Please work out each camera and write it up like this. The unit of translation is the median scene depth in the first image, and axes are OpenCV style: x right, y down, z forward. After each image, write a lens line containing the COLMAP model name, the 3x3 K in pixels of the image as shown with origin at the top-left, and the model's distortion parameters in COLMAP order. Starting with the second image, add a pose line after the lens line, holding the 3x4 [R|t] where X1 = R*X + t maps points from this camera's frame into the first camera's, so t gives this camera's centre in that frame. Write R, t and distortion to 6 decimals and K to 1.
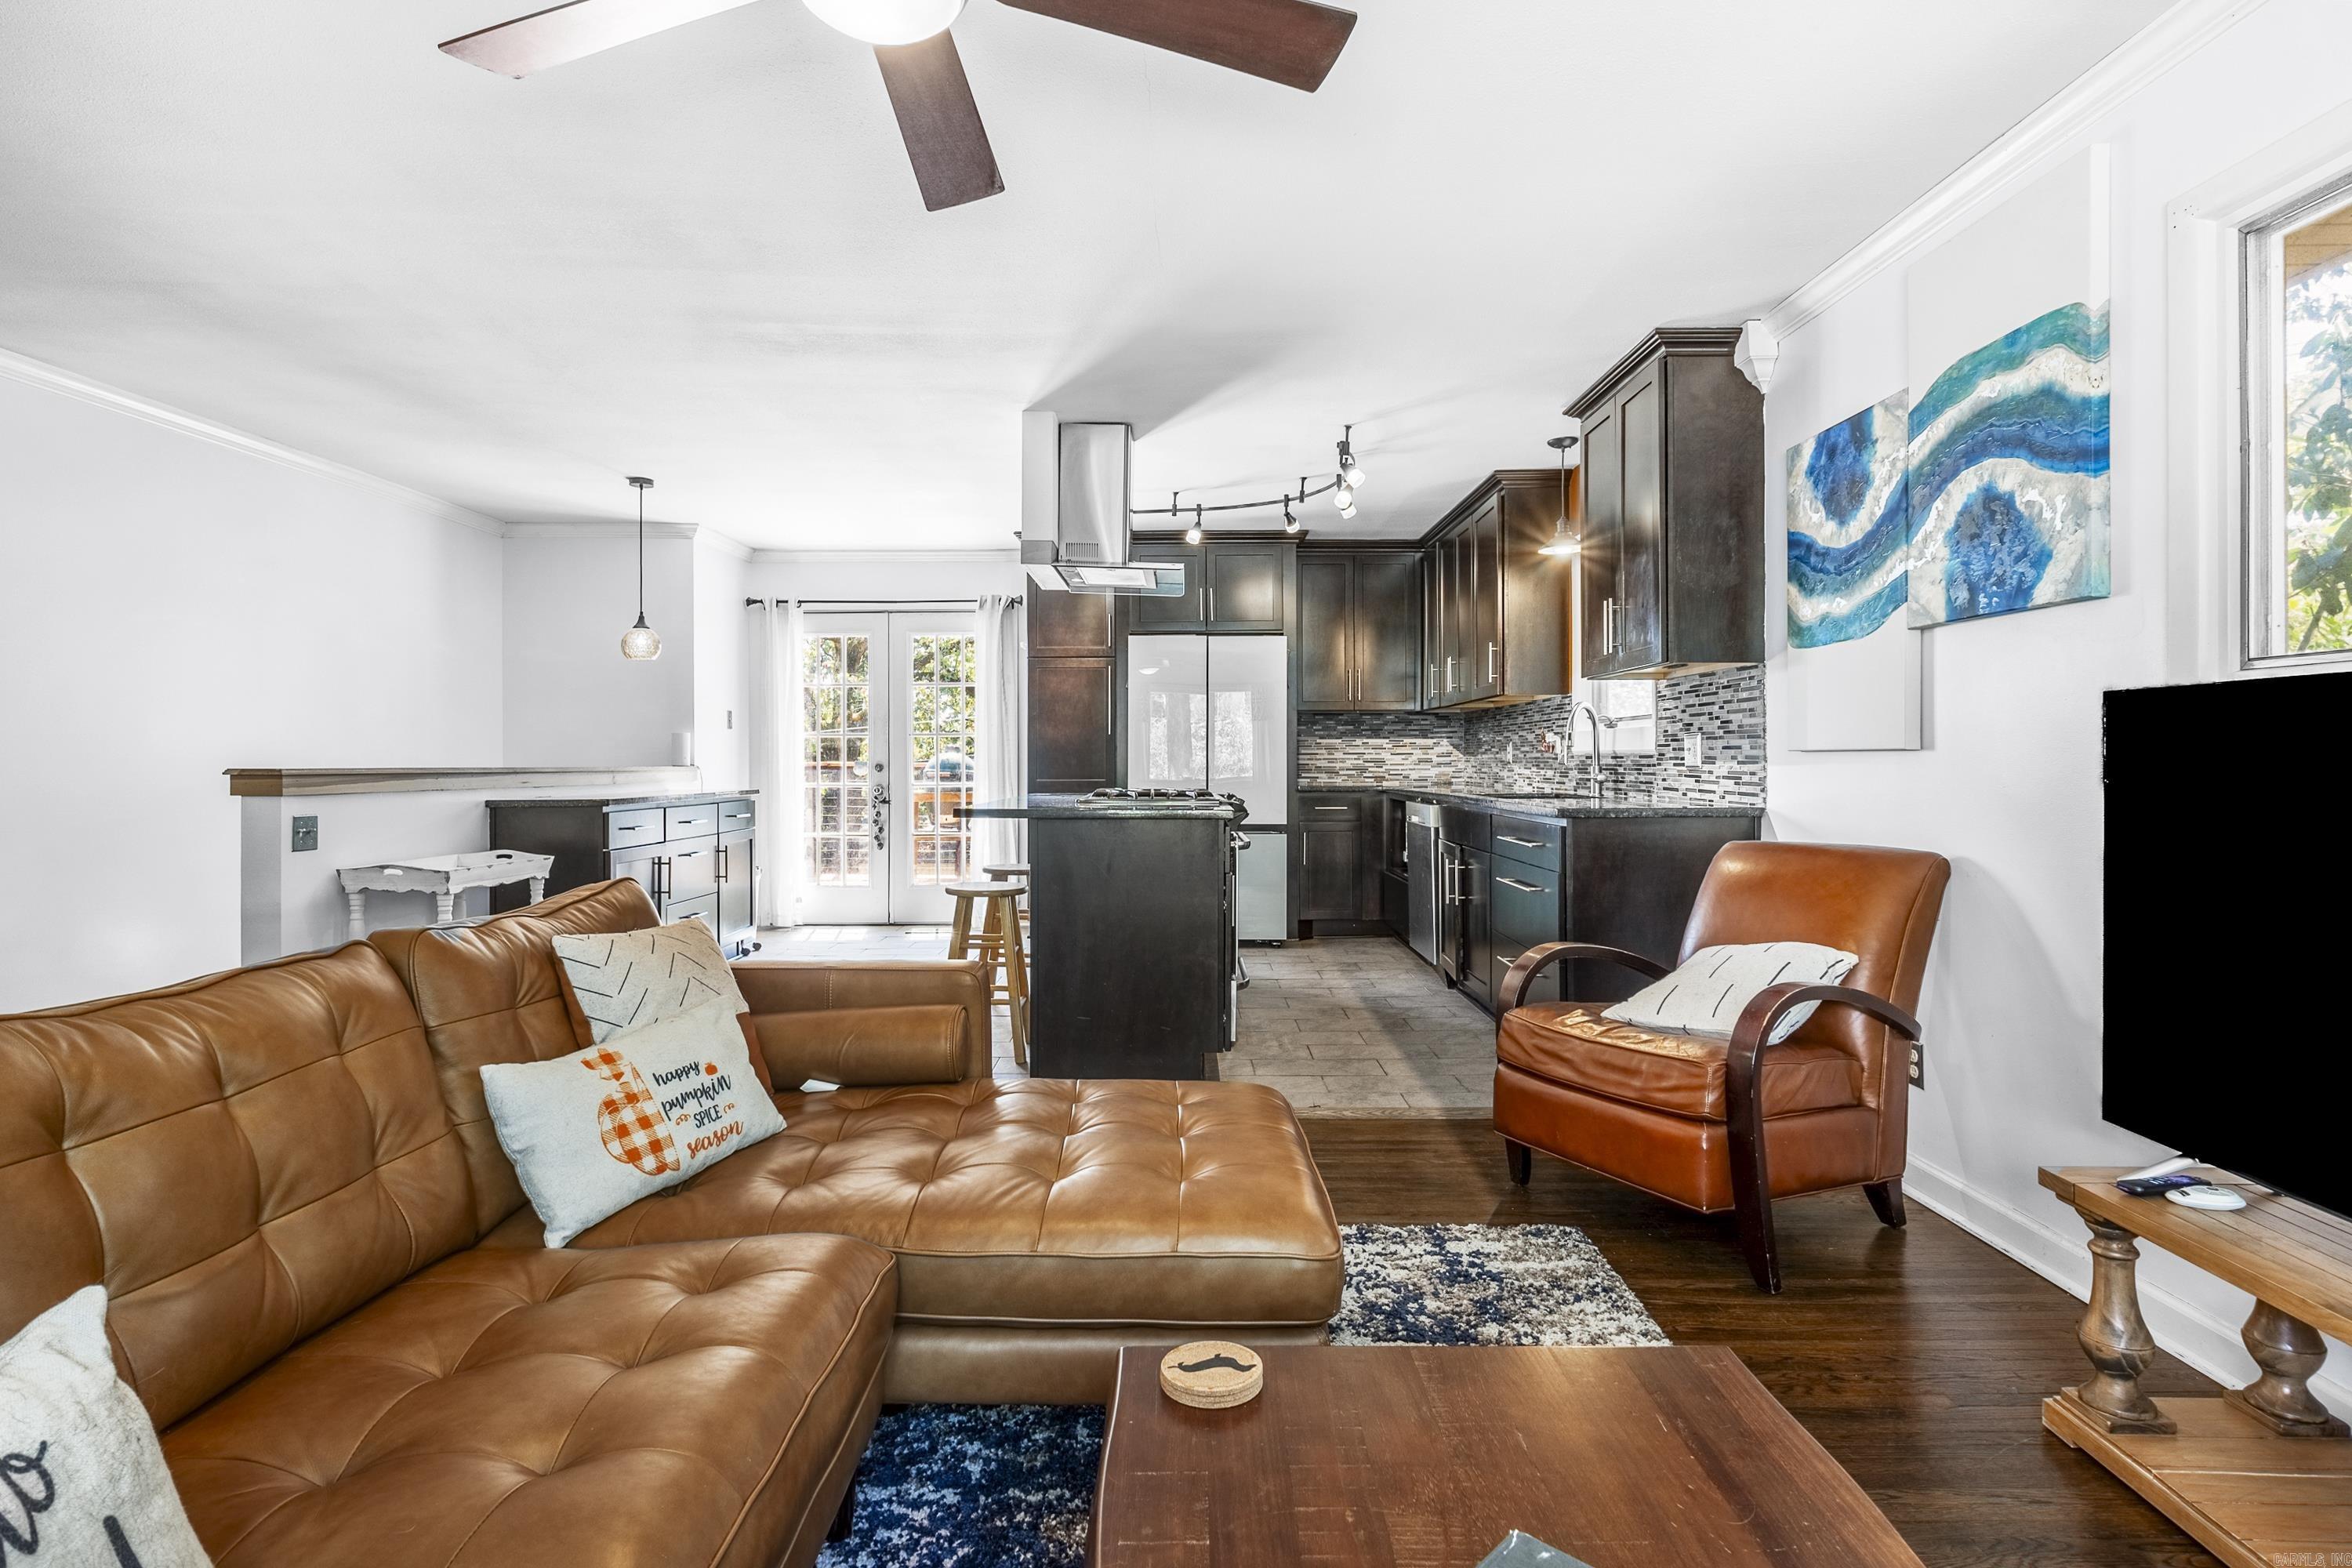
lens RADIAL K [[1211.1, 0, 1192.5], [0, 1211.1, 766.9], [0, 0, 1]] dist [-0.003926, -0.000309]
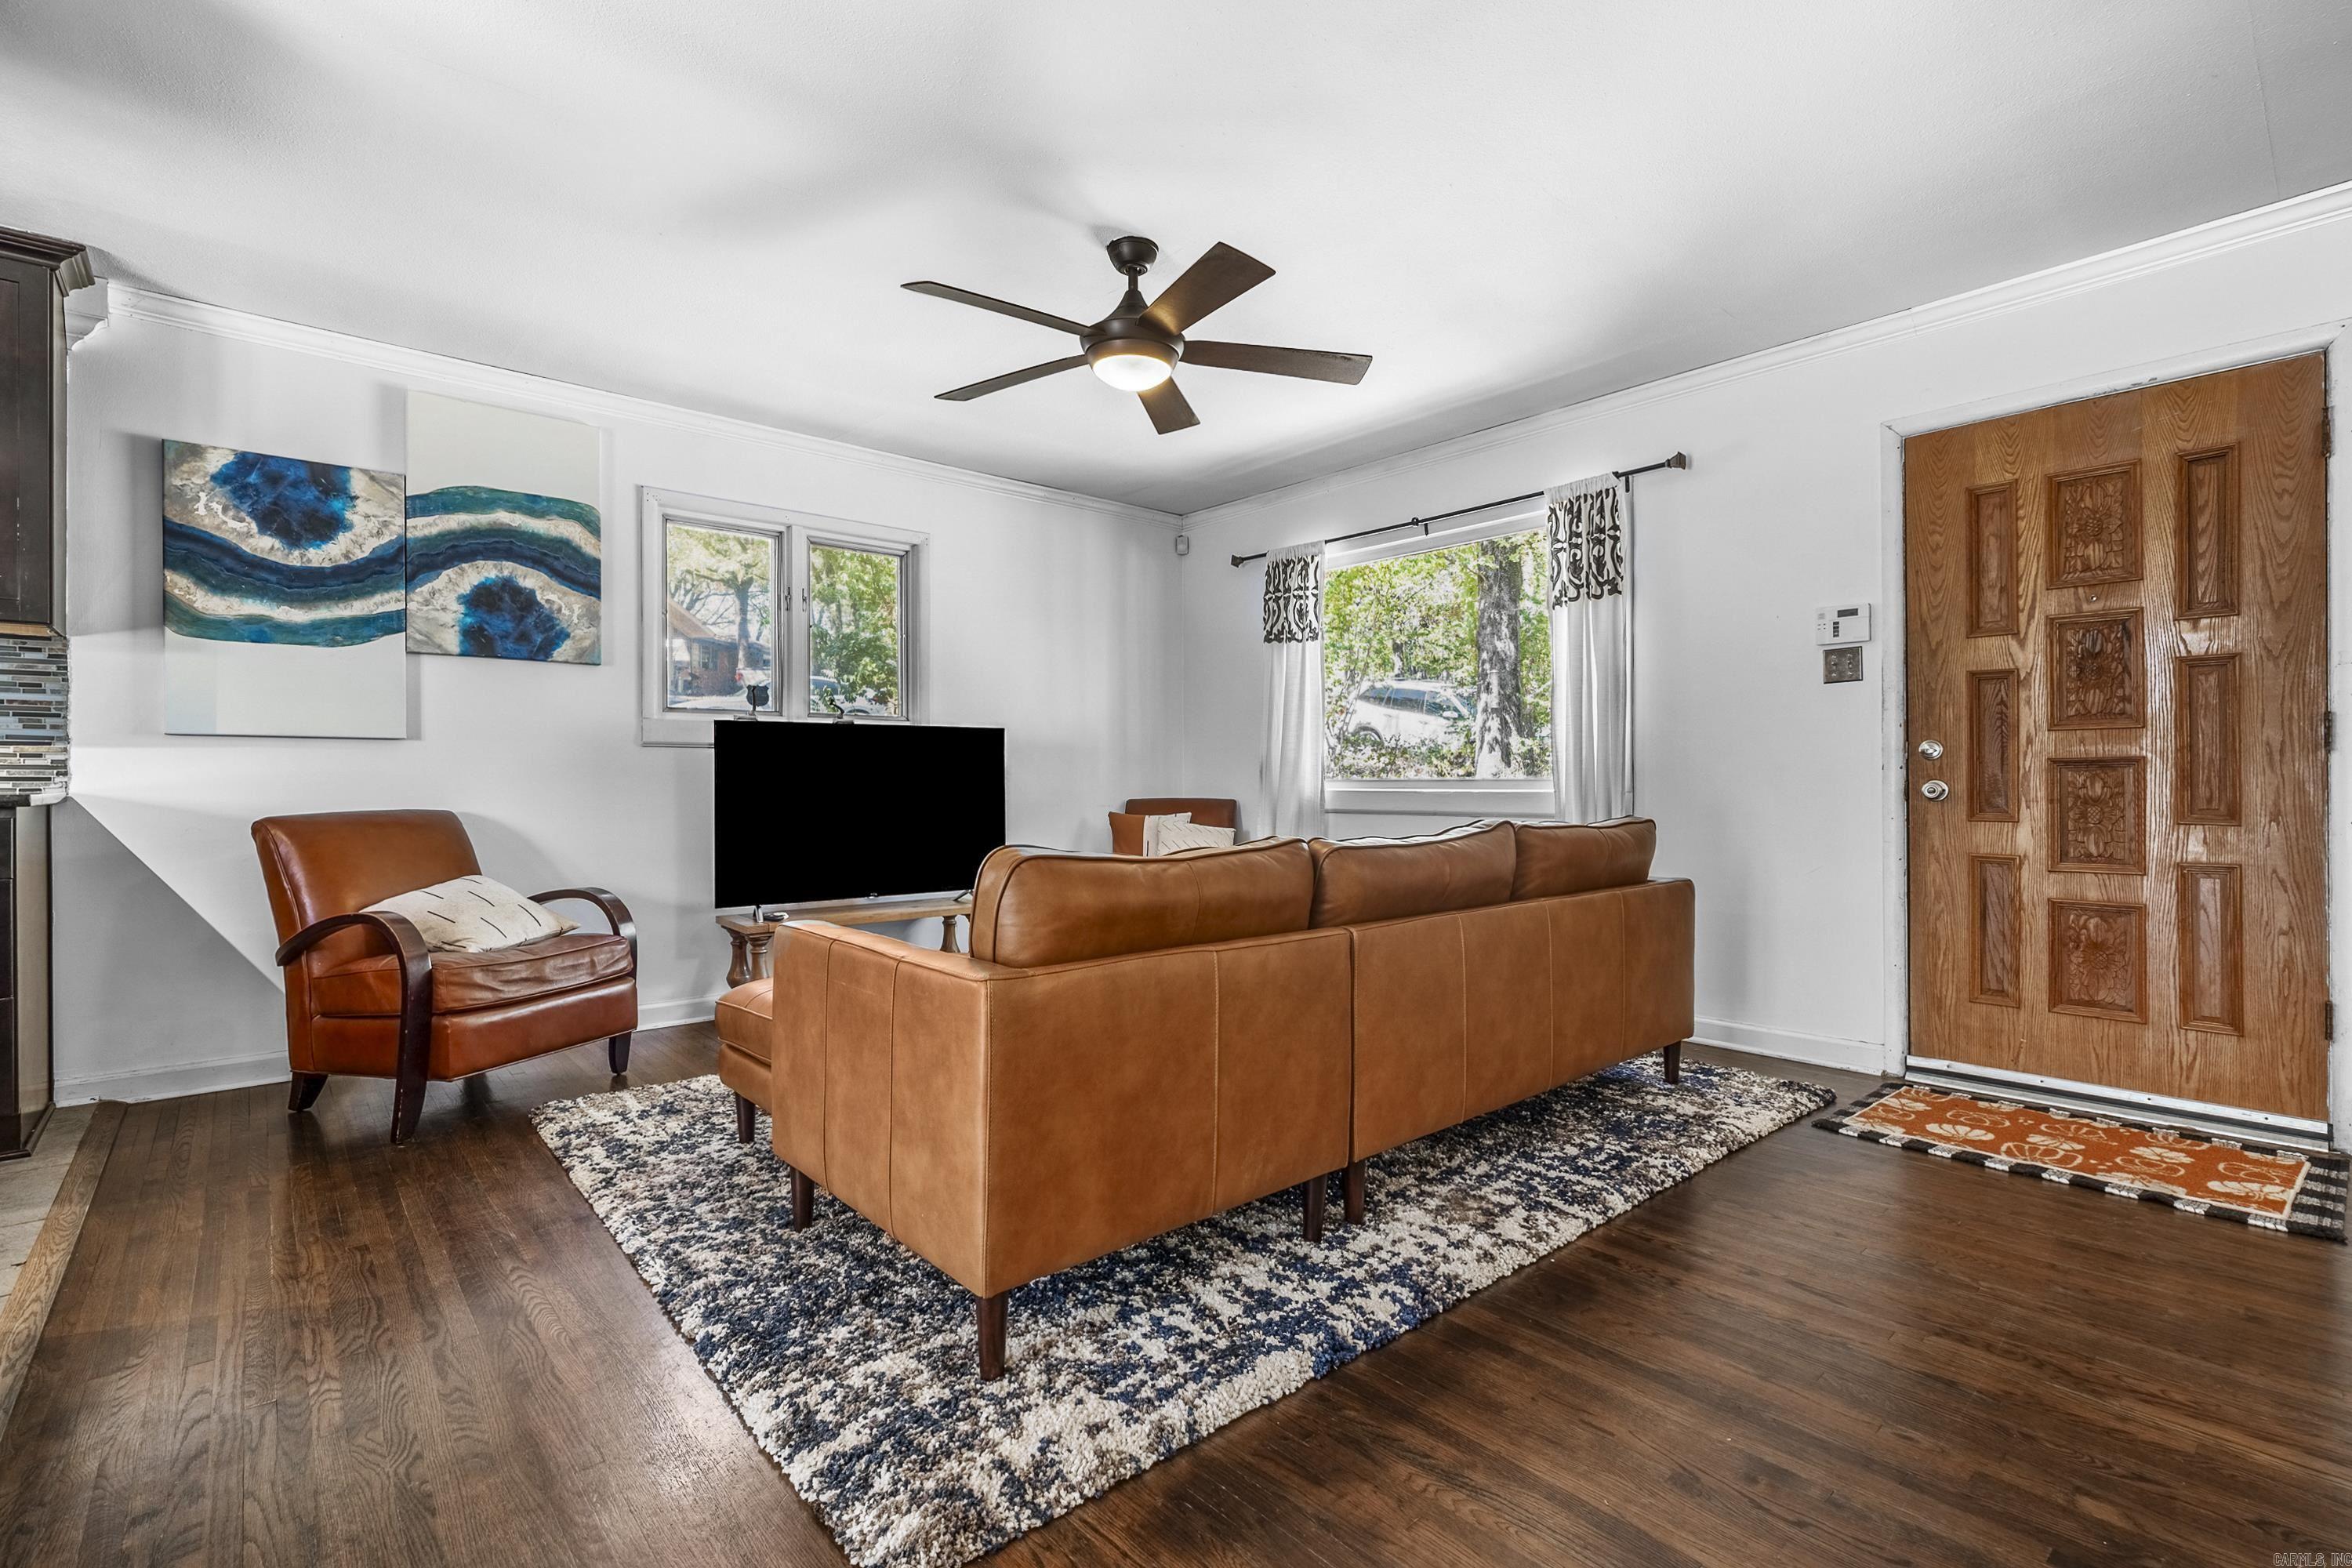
lens RADIAL K [[1054.7, 0, 1177.6], [0, 1054.7, 774.1], [0, 0, 1]] dist [-0.003054, 0.000038]
pose [[-0.648797, 0.007866, 0.760921, -0.889715], [0.006314, 0.999968, -0.004954, 0.037221], [-0.760935, 0.001590, -0.648826, 1.107596]]
